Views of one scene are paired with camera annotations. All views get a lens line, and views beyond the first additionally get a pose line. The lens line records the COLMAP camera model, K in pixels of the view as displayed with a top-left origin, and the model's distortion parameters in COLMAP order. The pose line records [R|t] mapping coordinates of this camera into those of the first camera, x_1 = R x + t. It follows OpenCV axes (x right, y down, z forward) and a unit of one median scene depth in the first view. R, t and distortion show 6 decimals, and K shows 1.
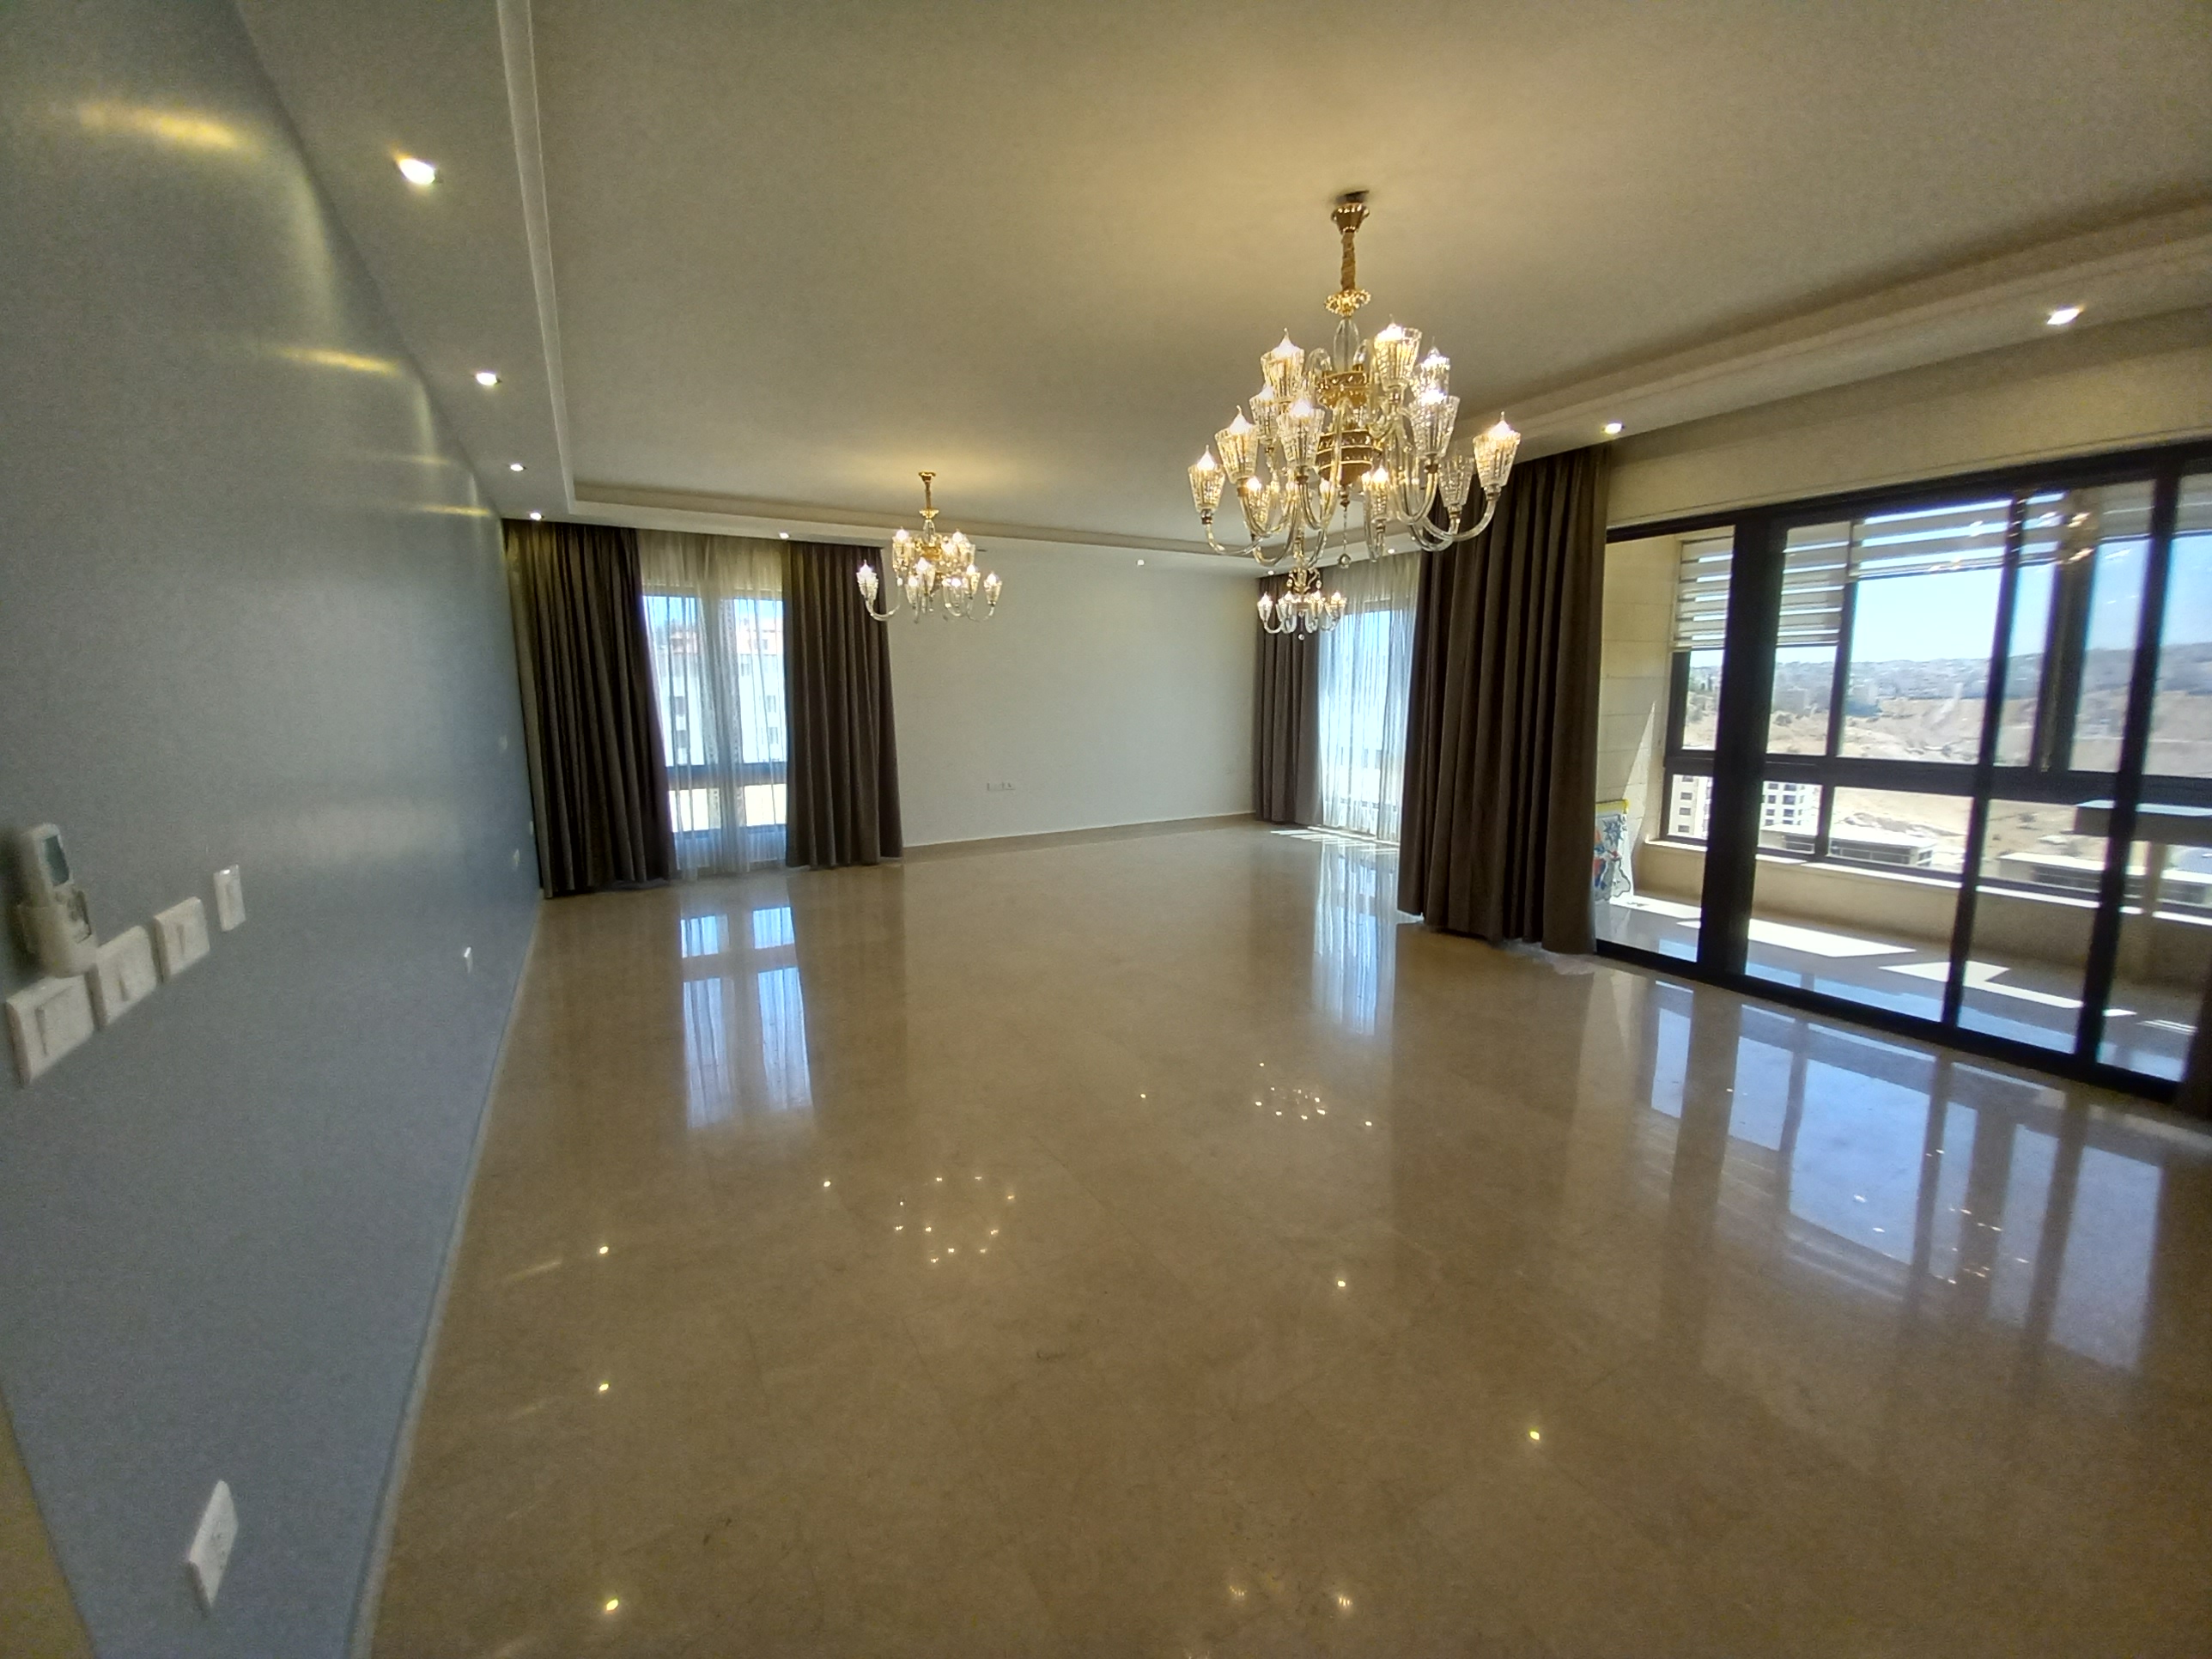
lens RADIAL K [[889.5, 0, 1107.9], [0, 889.5, 822.5], [0, 0, 1]] dist [0.000196, -0.000672]
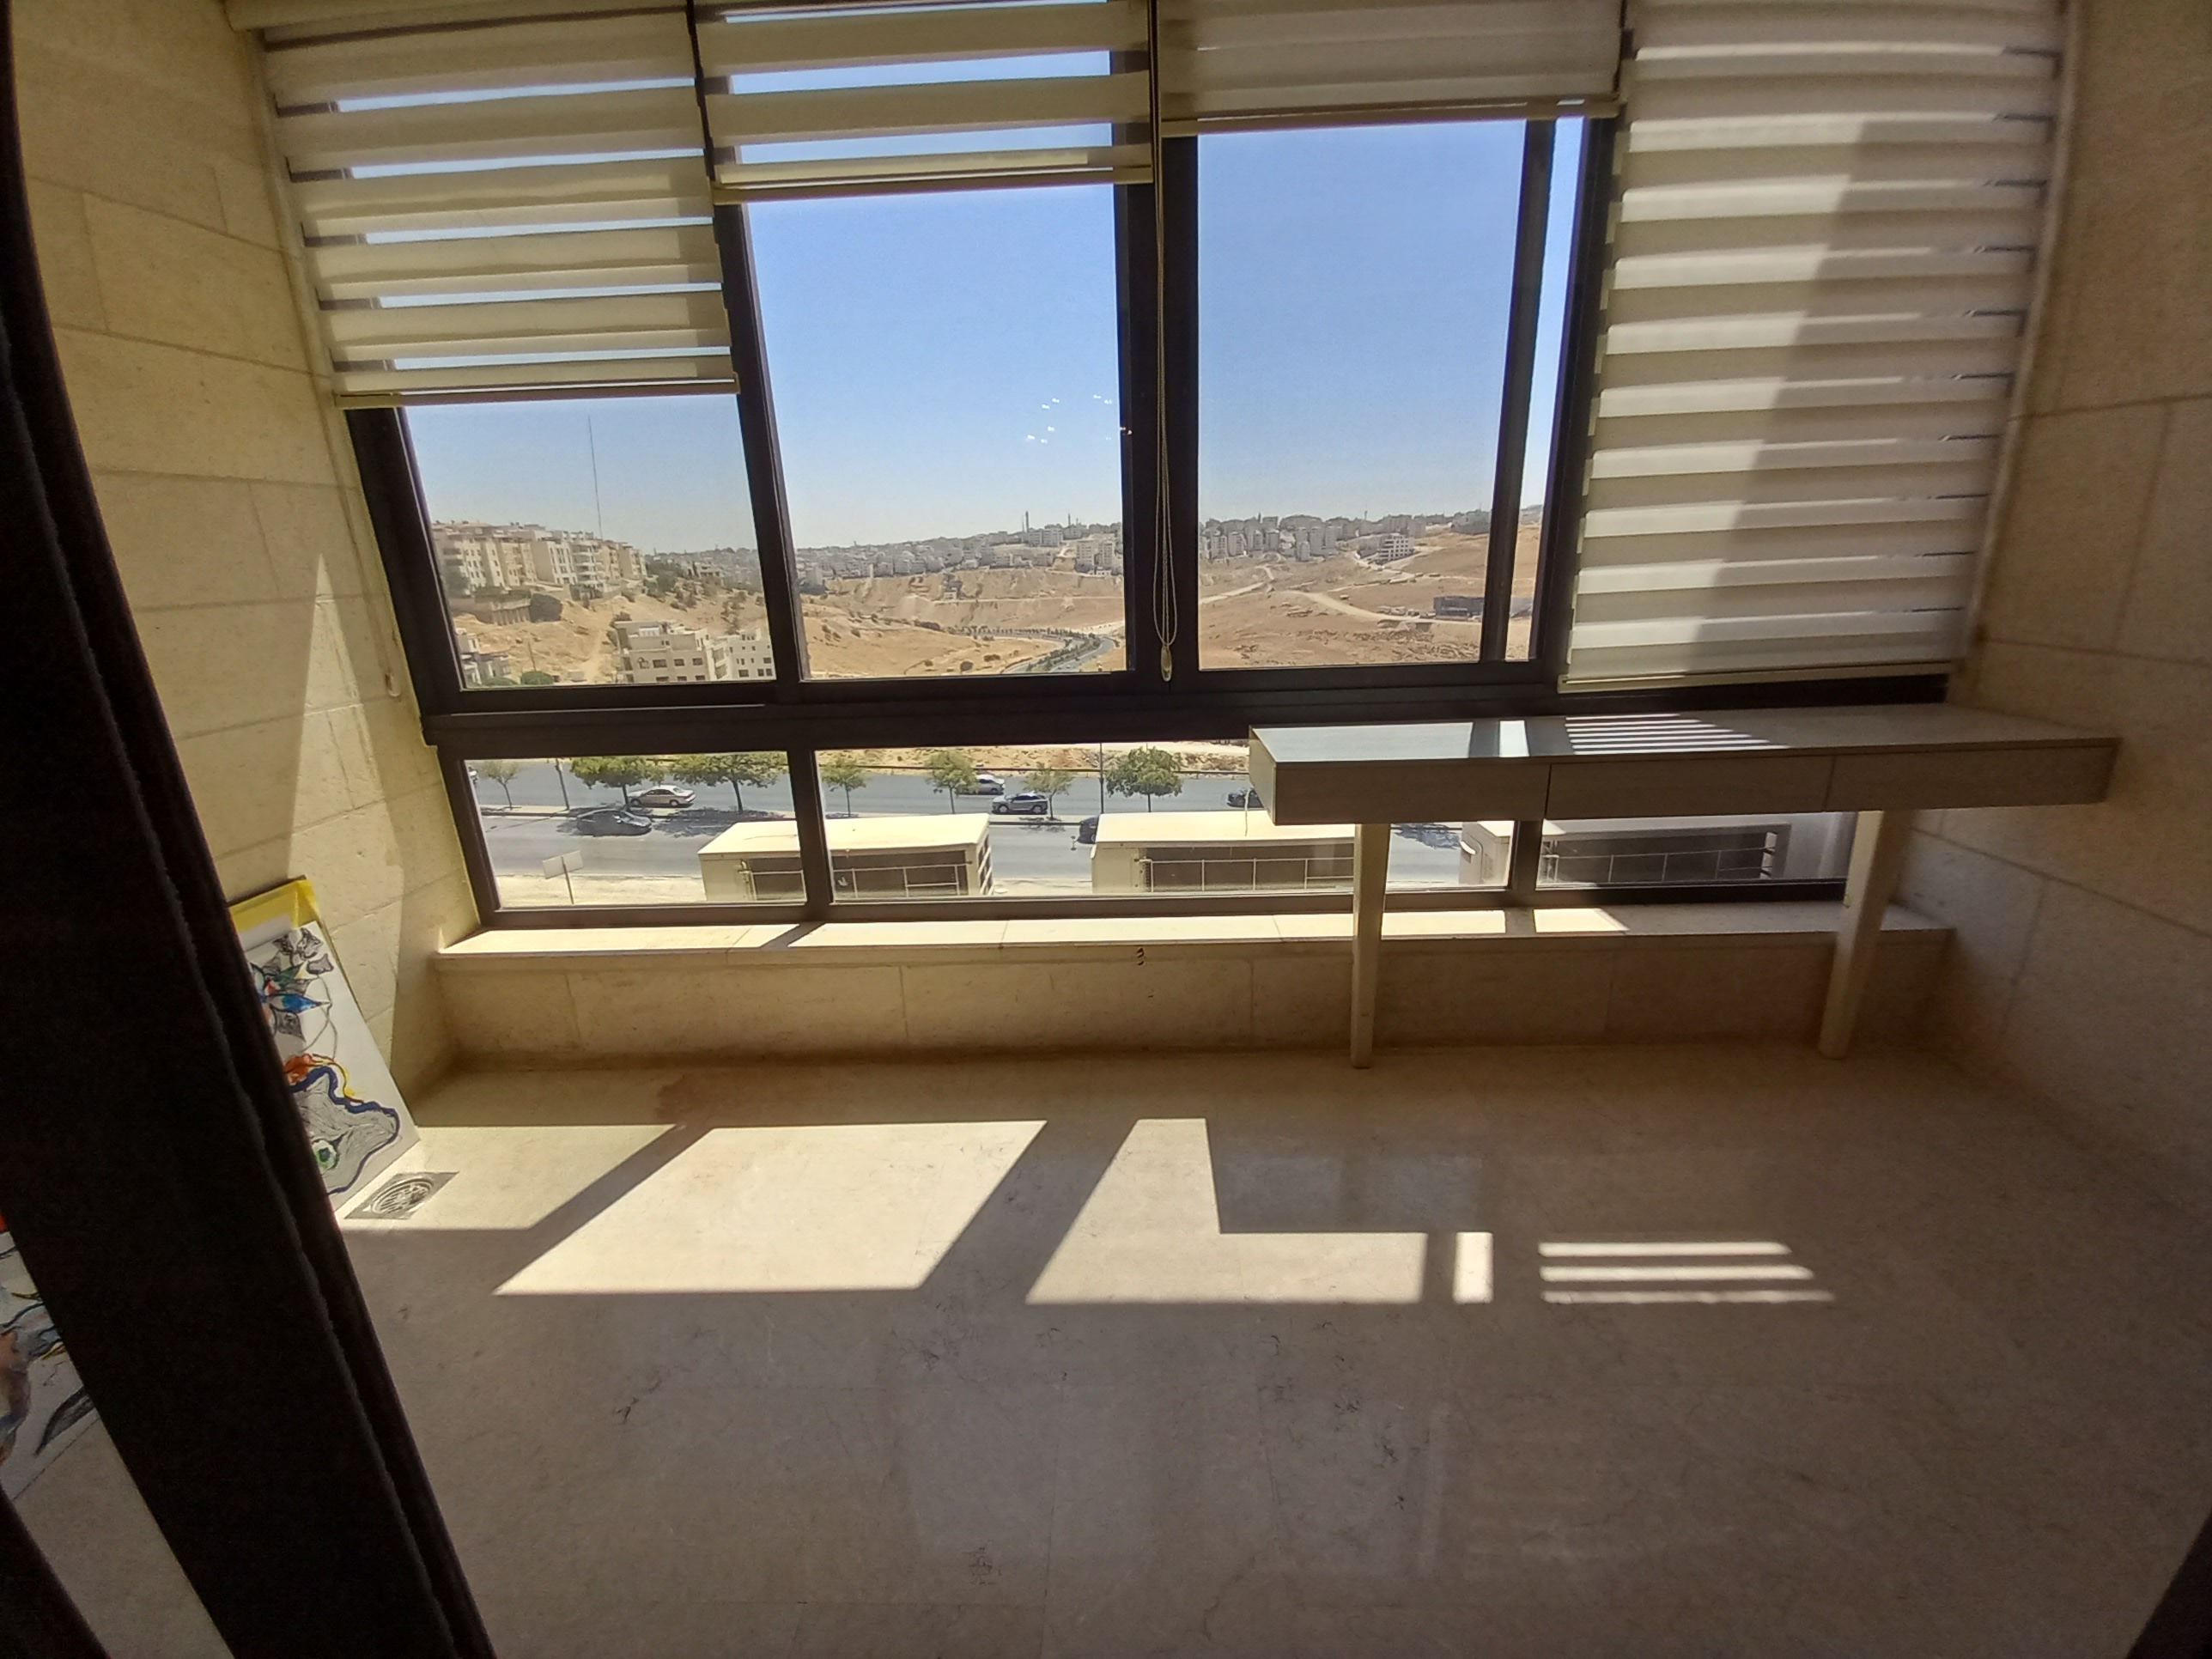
lens RADIAL K [[889.5, 0, 1096.0], [0, 889.5, 830.4], [0, 0, 1]] dist [0.000196, -0.000672]
pose [[0.543405, -0.255995, 0.799486, 0.481740], [0.151834, 0.966634, 0.206315, -0.063395], [-0.825625, 0.009276, 0.564142, 0.577454]]
